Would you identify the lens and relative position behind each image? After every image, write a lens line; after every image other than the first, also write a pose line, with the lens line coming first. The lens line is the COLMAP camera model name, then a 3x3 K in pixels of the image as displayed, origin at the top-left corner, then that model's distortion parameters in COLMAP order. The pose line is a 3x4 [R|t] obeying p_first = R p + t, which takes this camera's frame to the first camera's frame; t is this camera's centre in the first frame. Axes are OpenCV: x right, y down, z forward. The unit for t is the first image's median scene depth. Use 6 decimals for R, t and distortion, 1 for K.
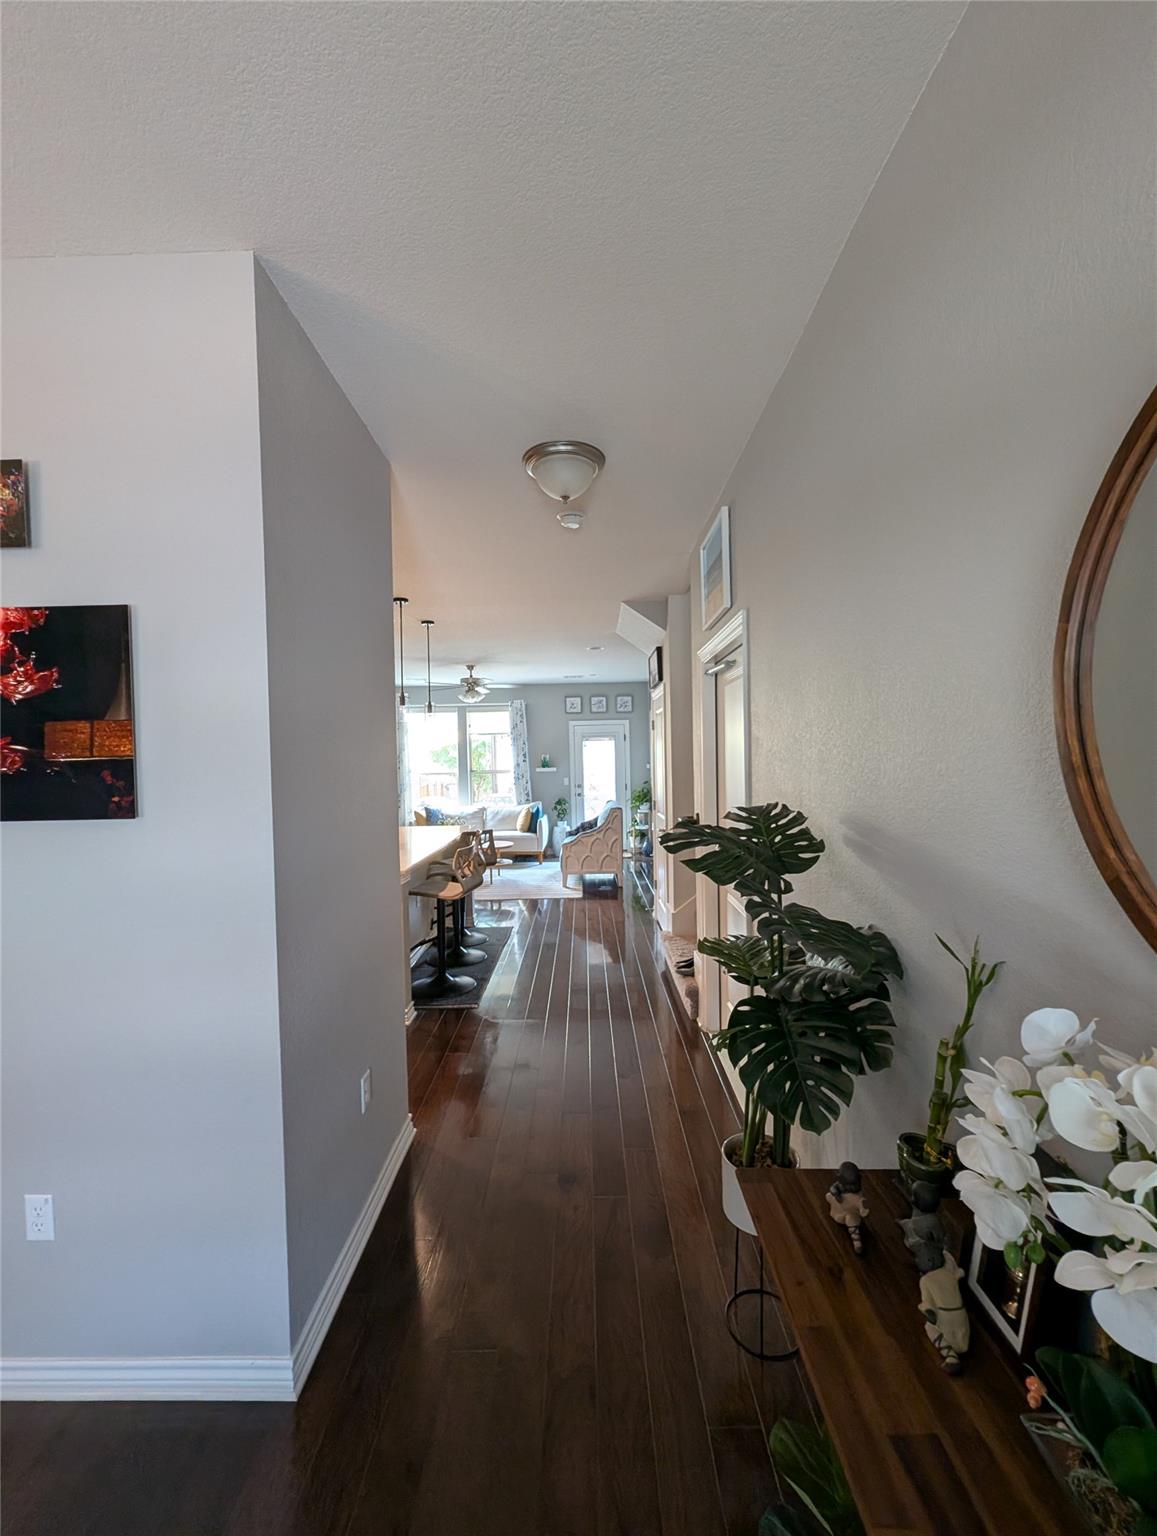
lens RADIAL K [[627.2, 0, 575.5], [0, 627.2, 768.5], [0, 0, 1]] dist [-0.001525, -0.000070]
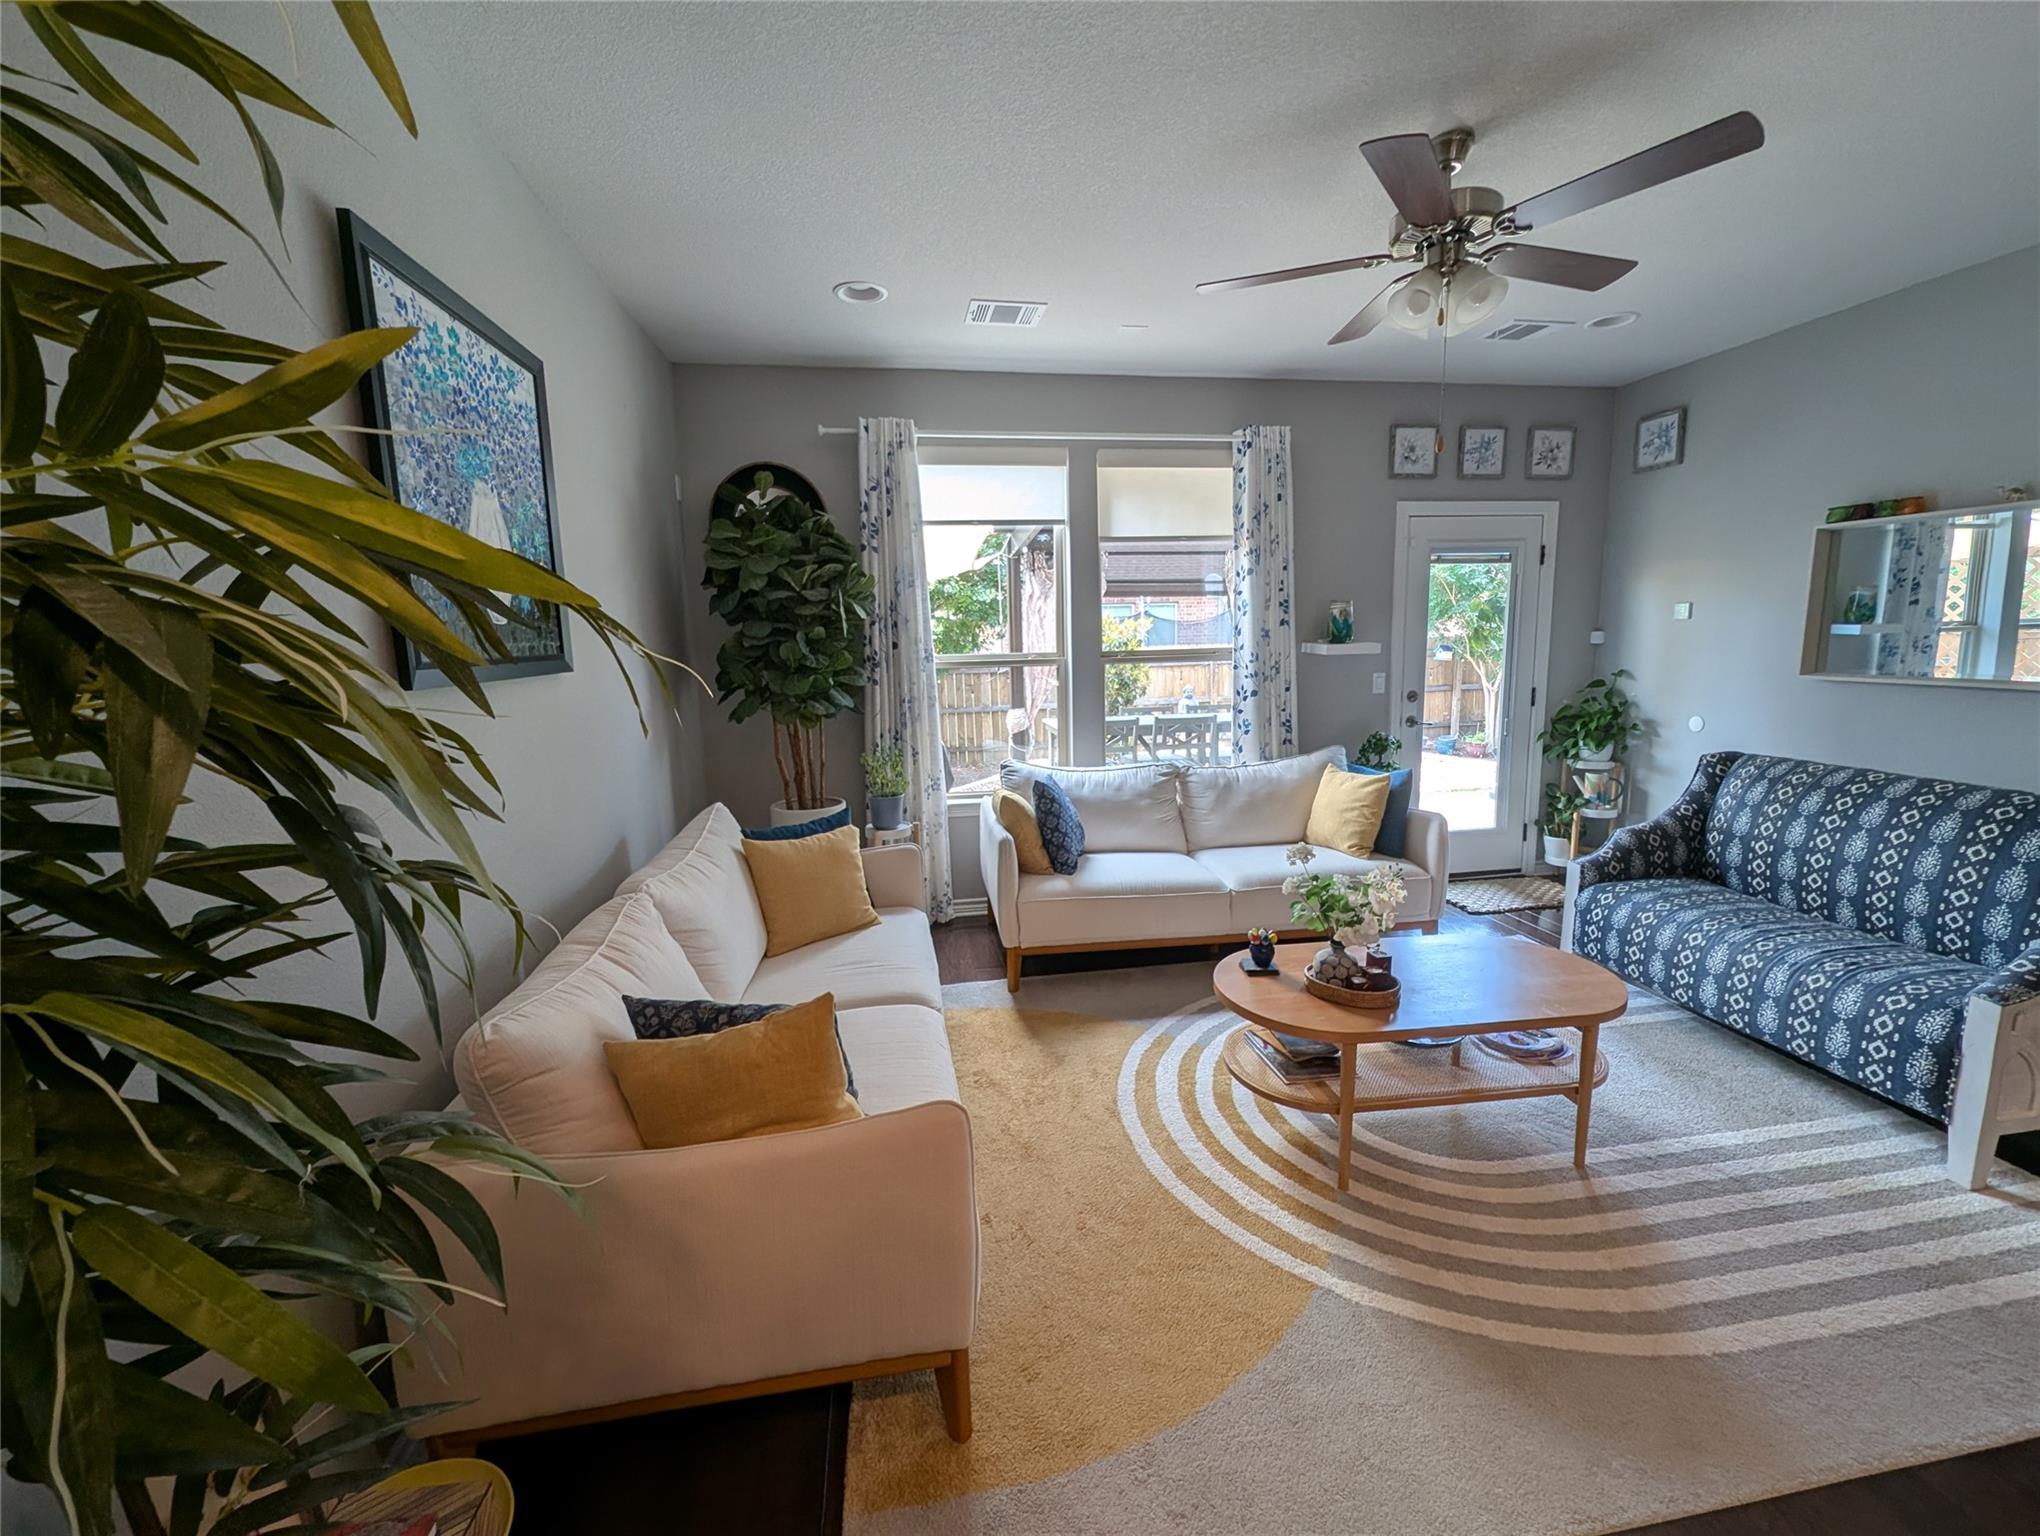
lens RADIAL K [[833.0, 0, 1026.4], [0, 833.0, 767.3], [0, 0, 1]] dist [-0.001525, -0.000070]
pose [[0.985776, -0.031053, 0.165168, -0.283229], [0.010842, 0.992485, 0.121886, 0.008543], [-0.167712, -0.118362, 0.978705, 0.584912]]
